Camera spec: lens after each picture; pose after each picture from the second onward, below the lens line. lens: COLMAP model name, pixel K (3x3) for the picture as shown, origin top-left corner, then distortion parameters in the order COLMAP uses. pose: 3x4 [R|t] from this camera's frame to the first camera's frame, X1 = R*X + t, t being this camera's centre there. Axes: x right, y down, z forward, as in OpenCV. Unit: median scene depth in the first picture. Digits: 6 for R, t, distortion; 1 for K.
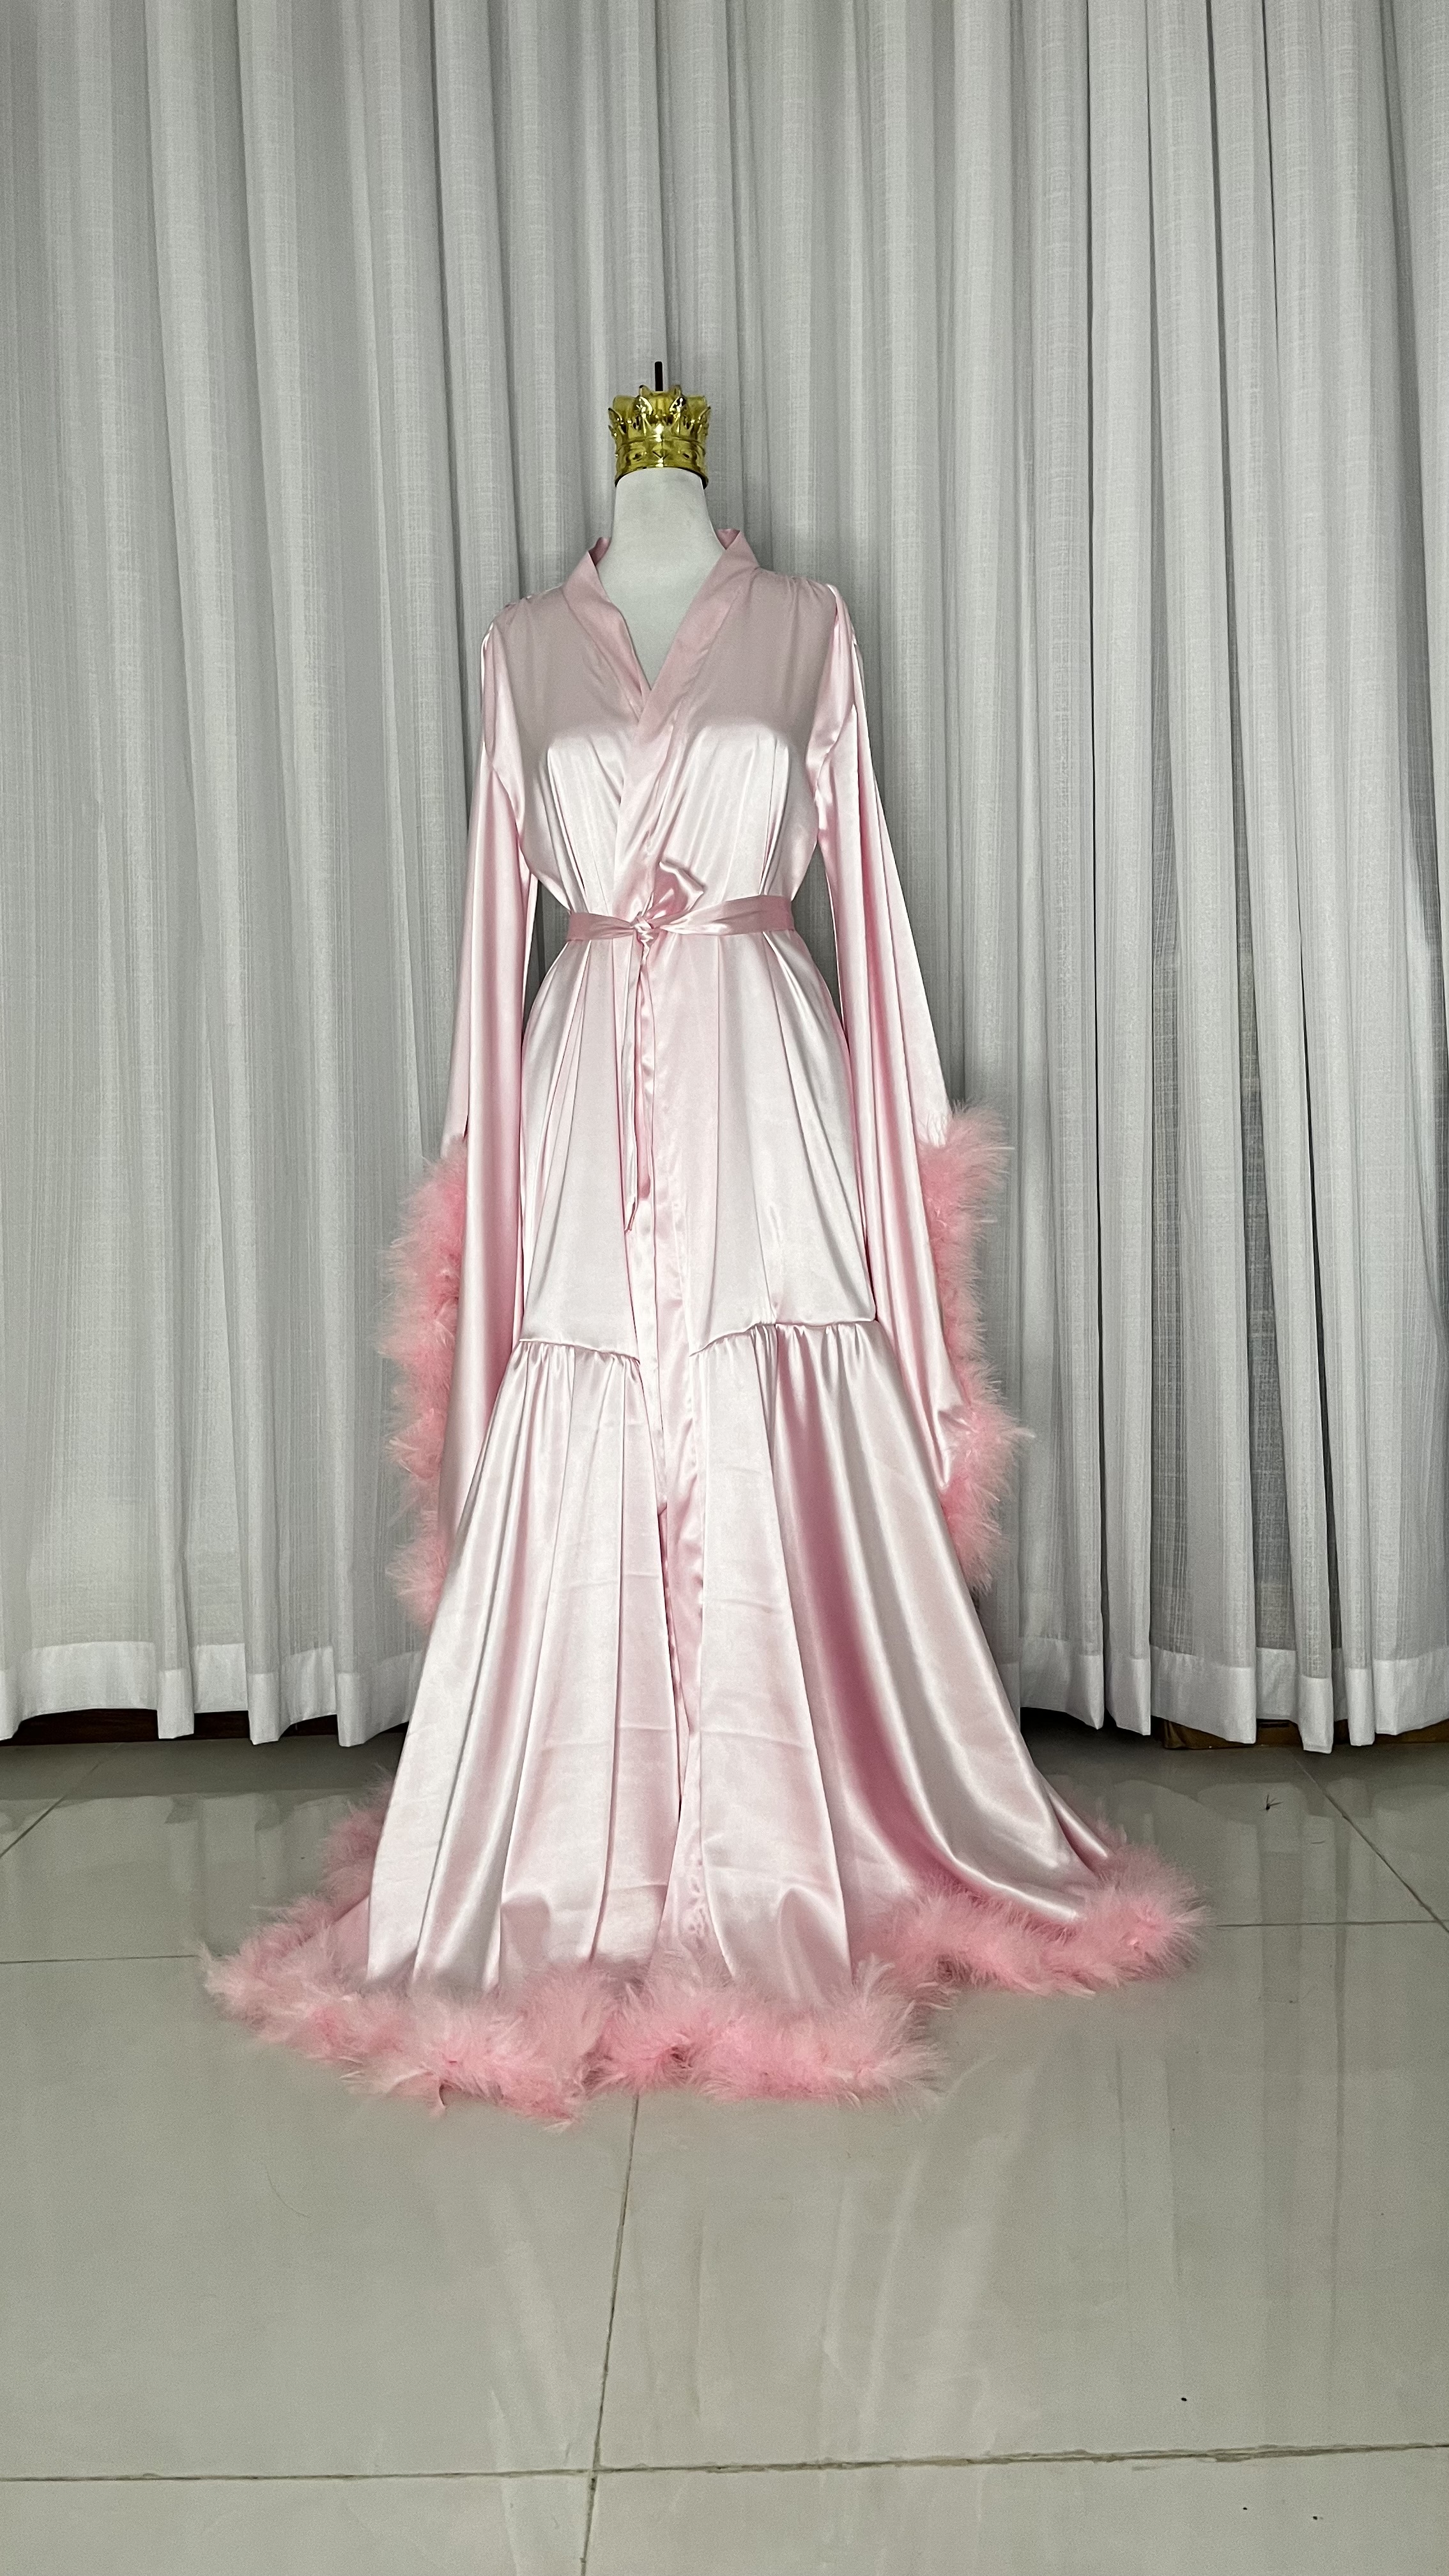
lens RADIAL K [[1867.1, 0, 716.3], [0, 1867.1, 1278.5], [0, 0, 1]] dist [0.012533, 0.006184]
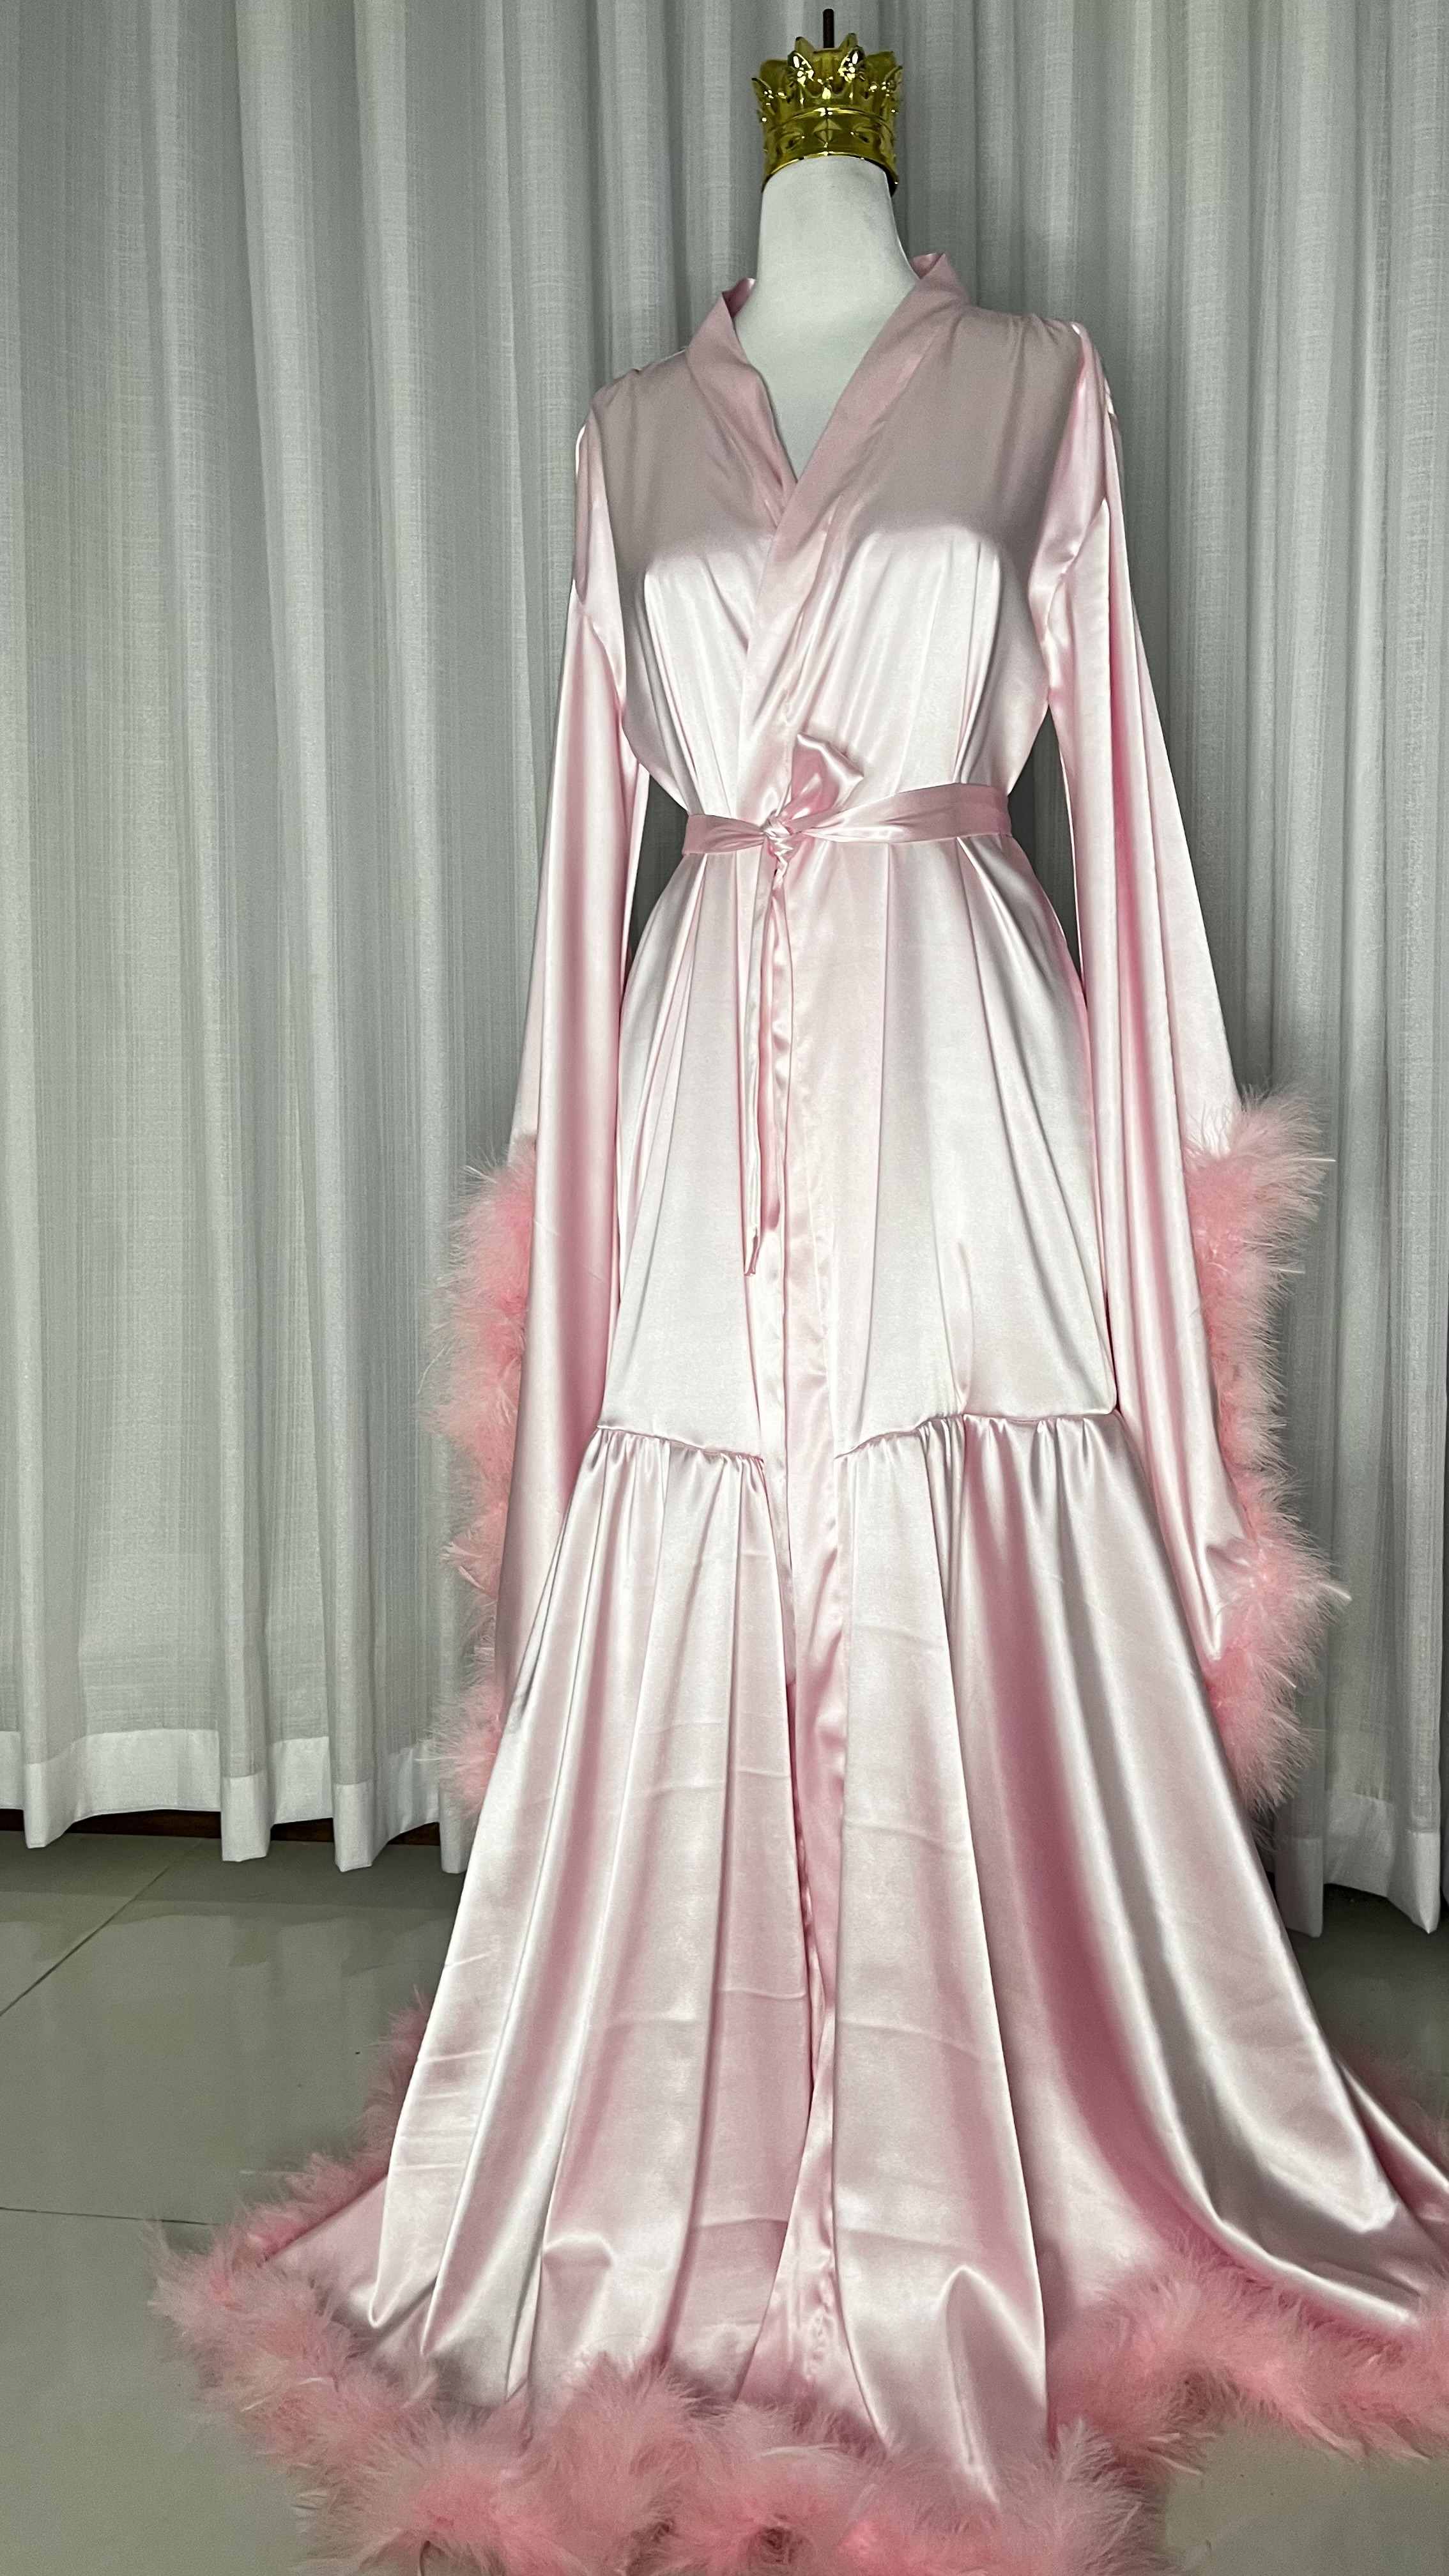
lens RADIAL K [[1867.1, 0, 716.3], [0, 1867.1, 1278.5], [0, 0, 1]] dist [0.012533, 0.006184]
pose [[0.987437, 0.020634, -0.156657, 0.048338], [-0.016313, 0.999452, 0.028819, -0.043627], [0.157166, -0.025901, 0.987232, 0.311820]]
